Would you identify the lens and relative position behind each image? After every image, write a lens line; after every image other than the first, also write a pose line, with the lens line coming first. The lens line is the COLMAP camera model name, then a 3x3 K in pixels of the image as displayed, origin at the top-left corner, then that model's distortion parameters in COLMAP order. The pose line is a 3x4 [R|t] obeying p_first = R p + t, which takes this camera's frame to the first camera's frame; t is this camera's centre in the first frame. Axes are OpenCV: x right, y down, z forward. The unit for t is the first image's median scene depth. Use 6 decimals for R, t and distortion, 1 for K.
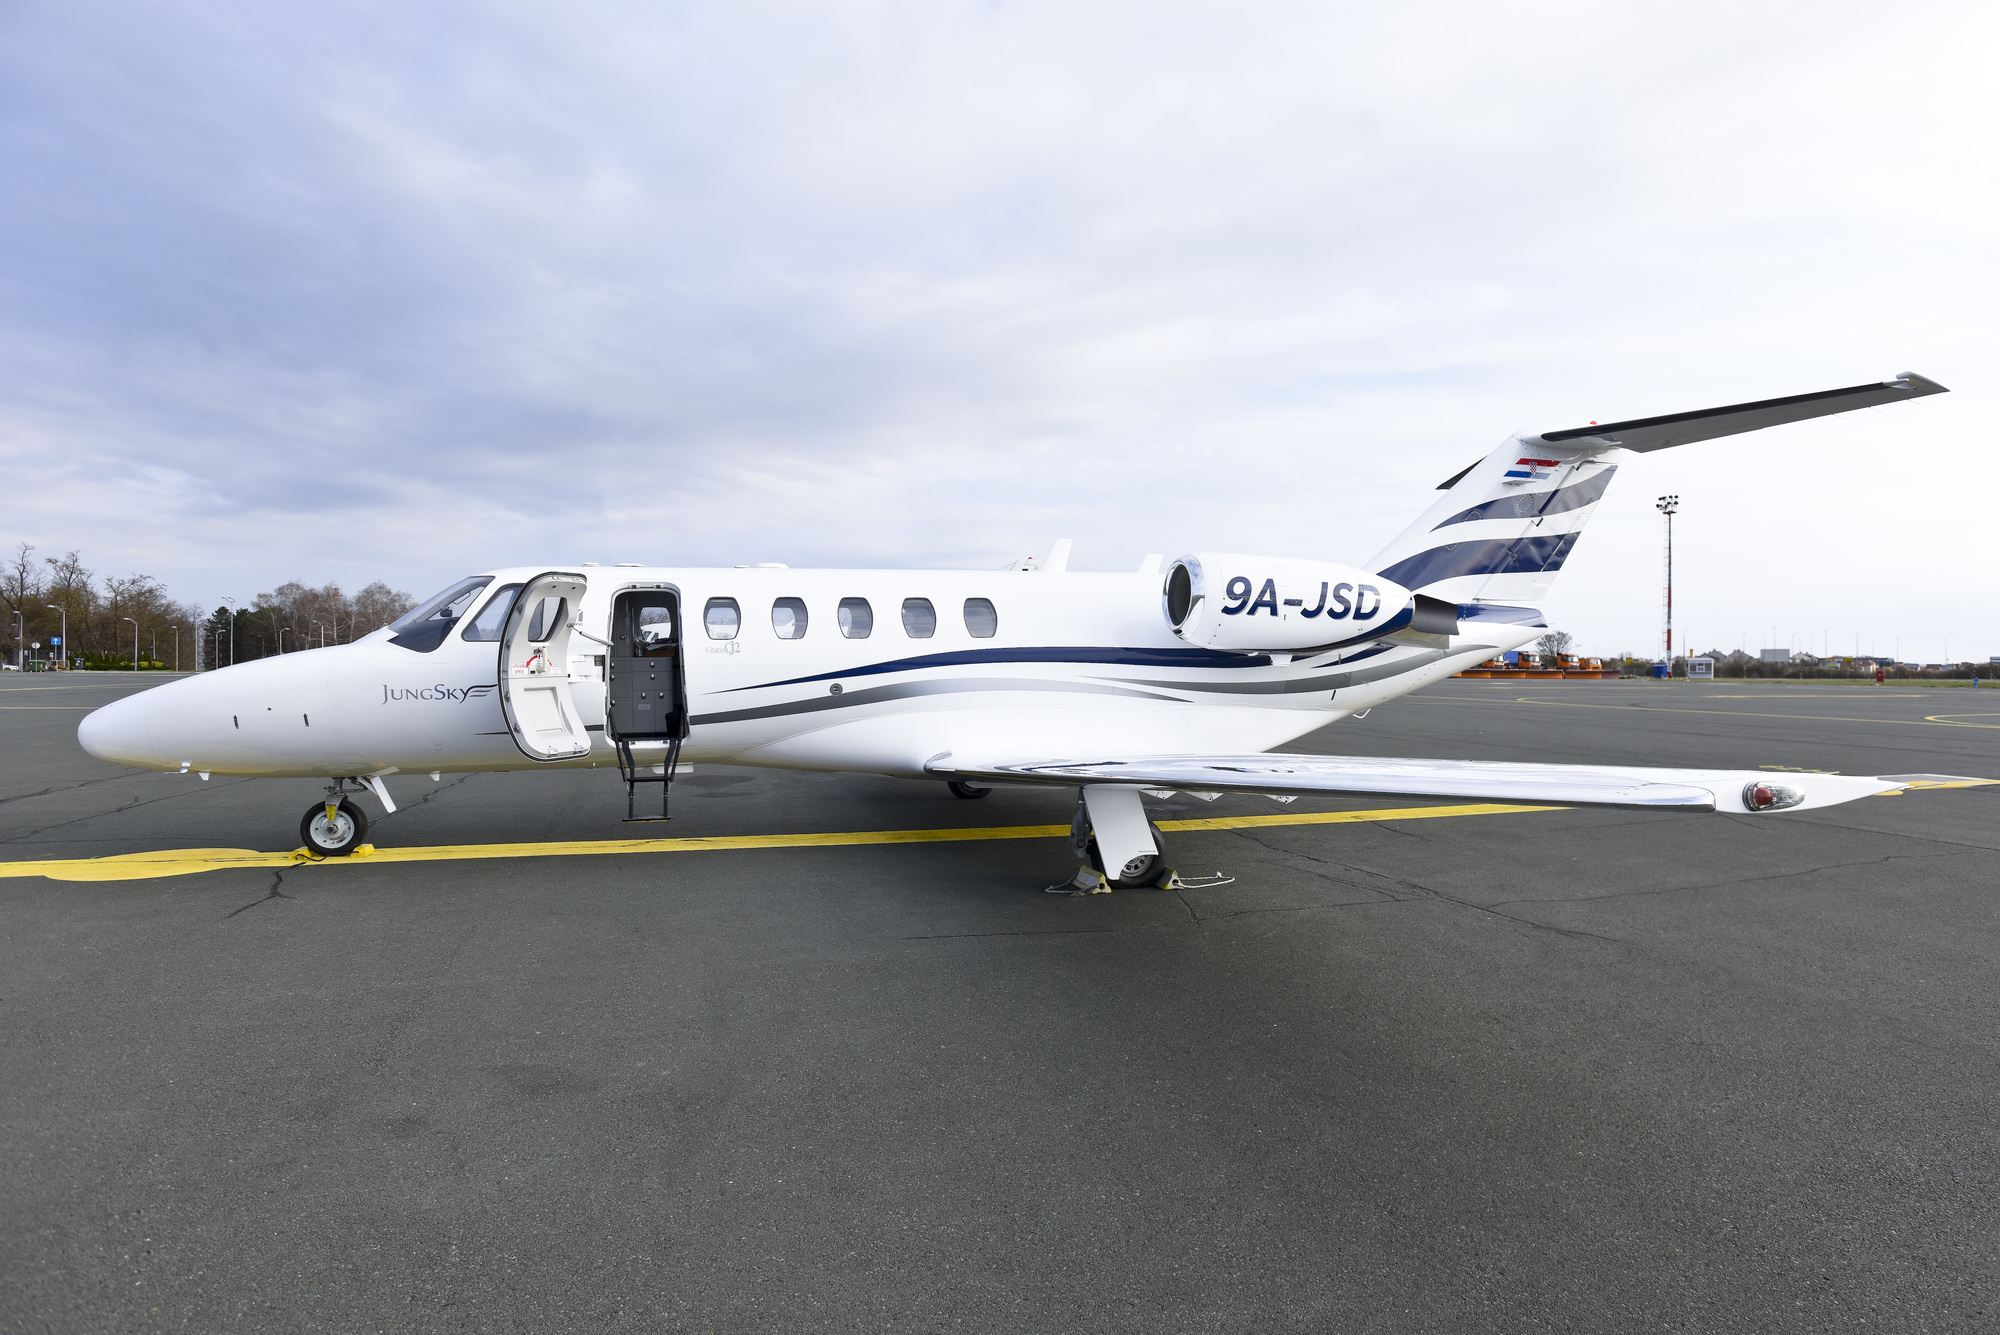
lens RADIAL K [[1035.9, 0, 1048.0], [0, 1035.9, 673.4], [0, 0, 1]] dist [-0.017197, 0.001378]
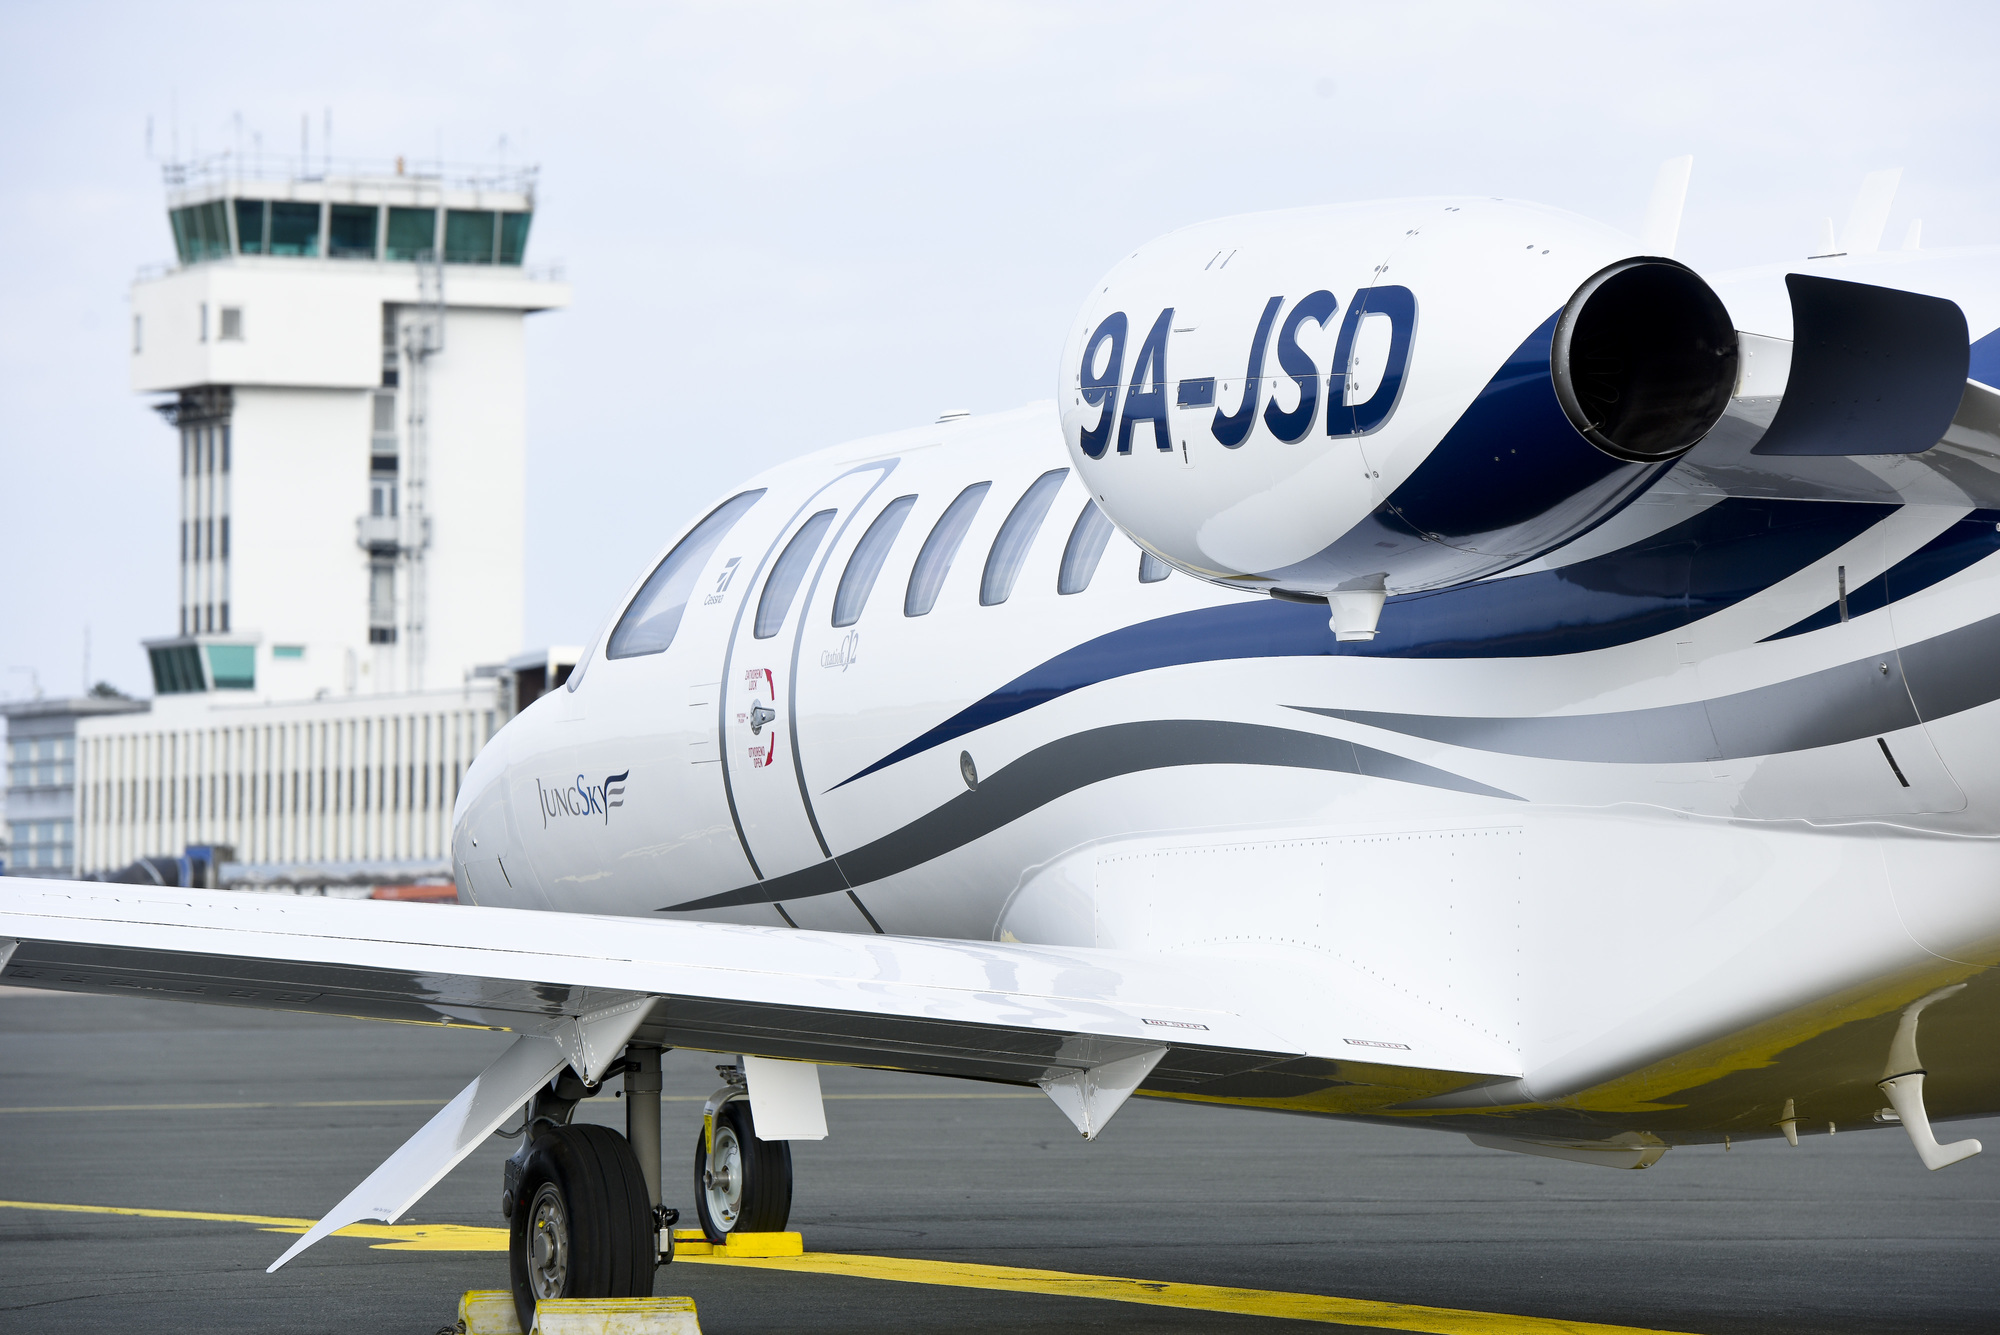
lens RADIAL K [[9926.0, 0, 1000.0], [0, 9926.0, 667.5], [0, 0, 1]] dist [1.925963, 4.572313]
pose [[0.083478, -0.035901, -0.995863, 2.768332], [-0.006572, 0.999309, -0.036576, 0.093620], [0.996488, 0.009598, 0.083184, 0.760447]]
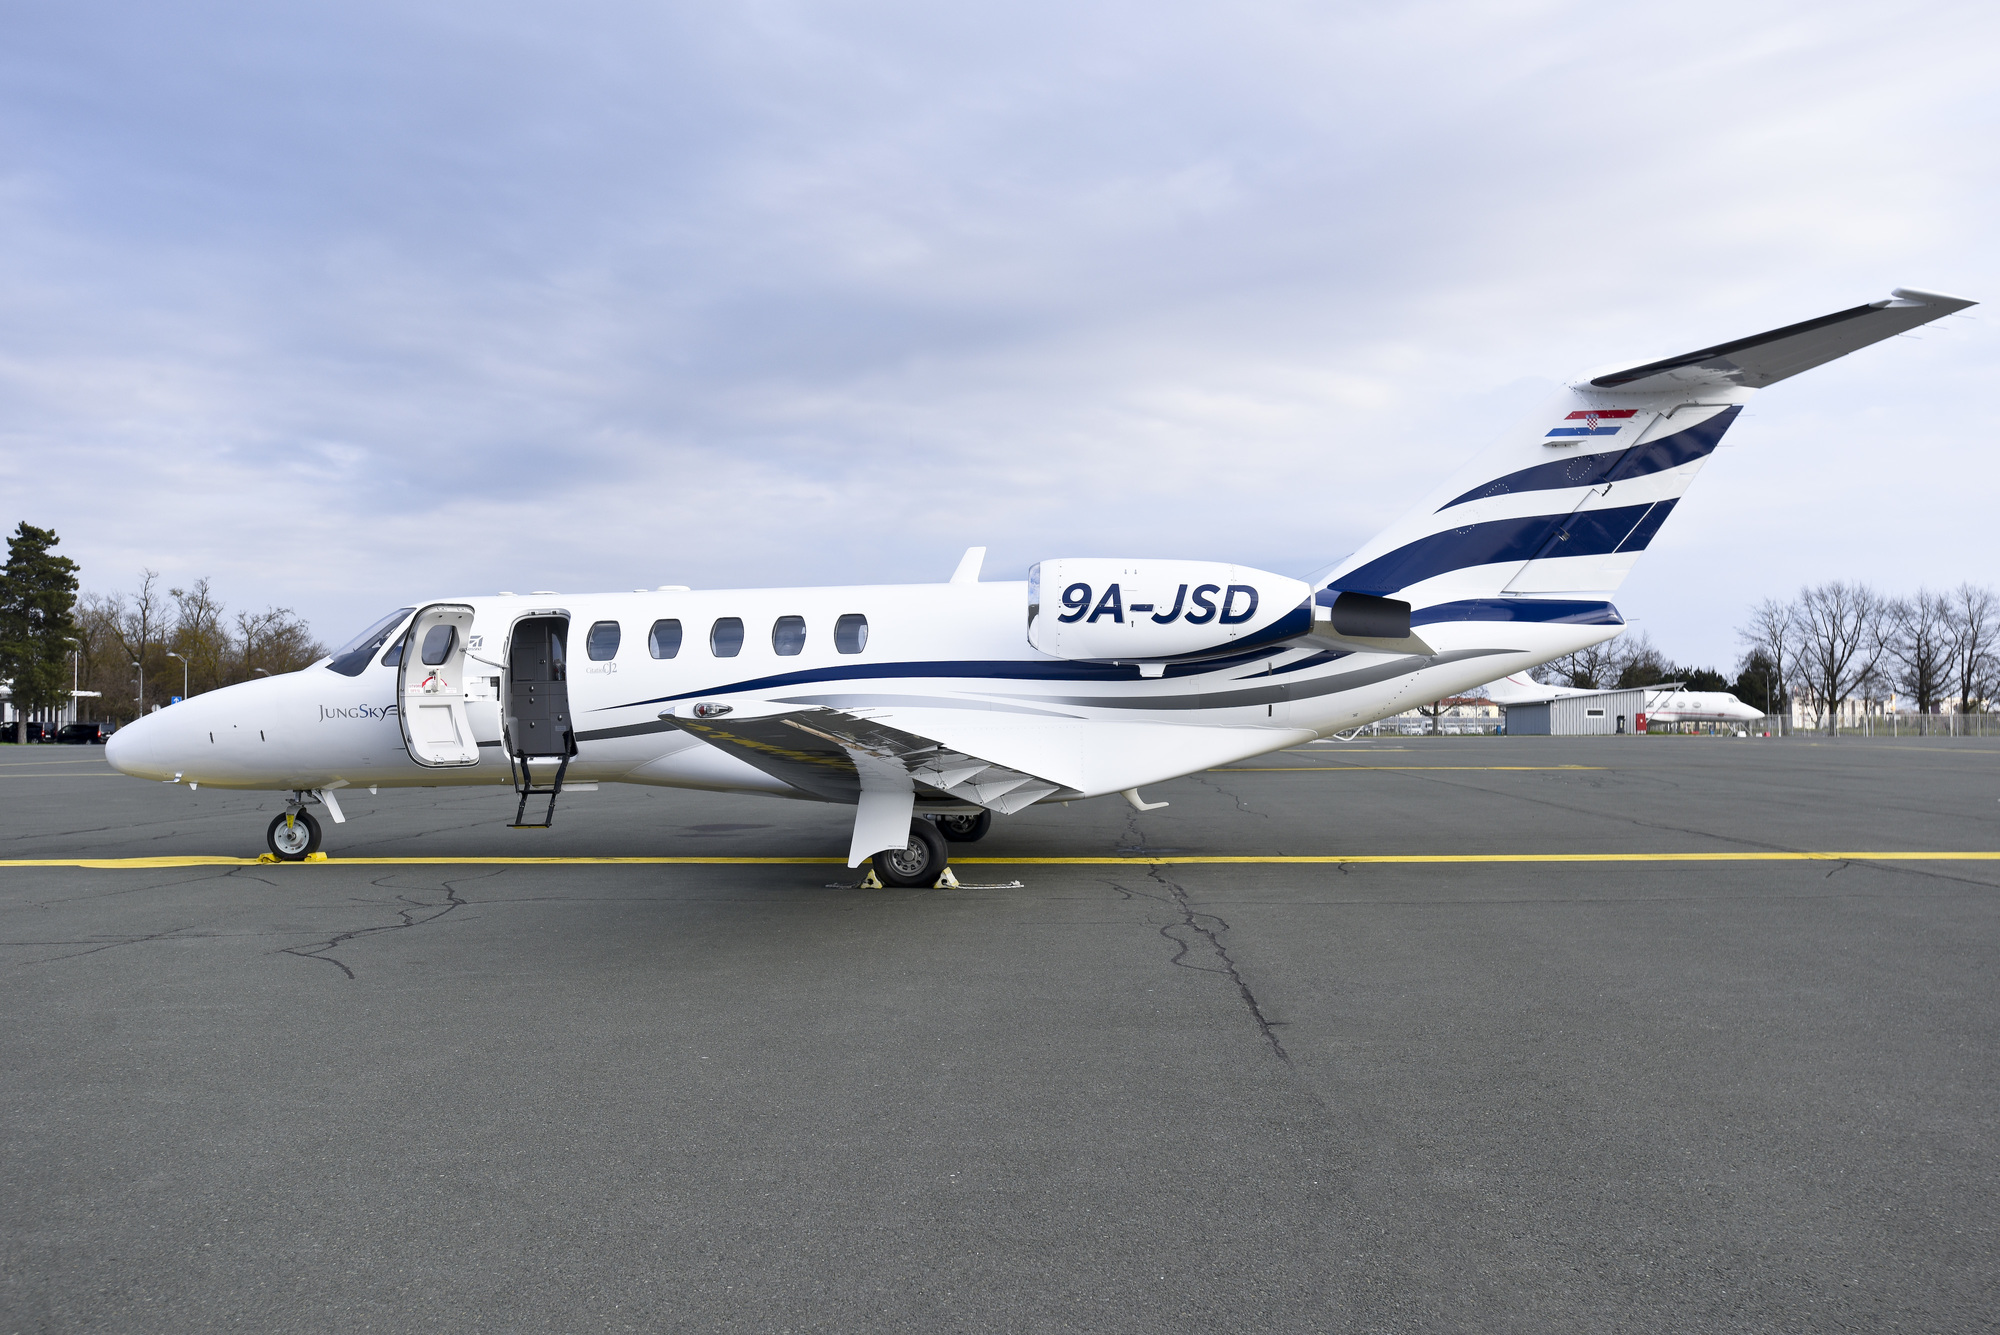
lens RADIAL K [[1793.6, 0, 1000.0], [0, 1793.6, 667.5], [0, 0, 1]] dist [0.102772, -0.002909]
pose [[0.938291, -0.022012, -0.345146, 0.691834], [0.008268, 0.999115, -0.041241, 0.052822], [0.345748, 0.035843, 0.937642, -0.583282]]
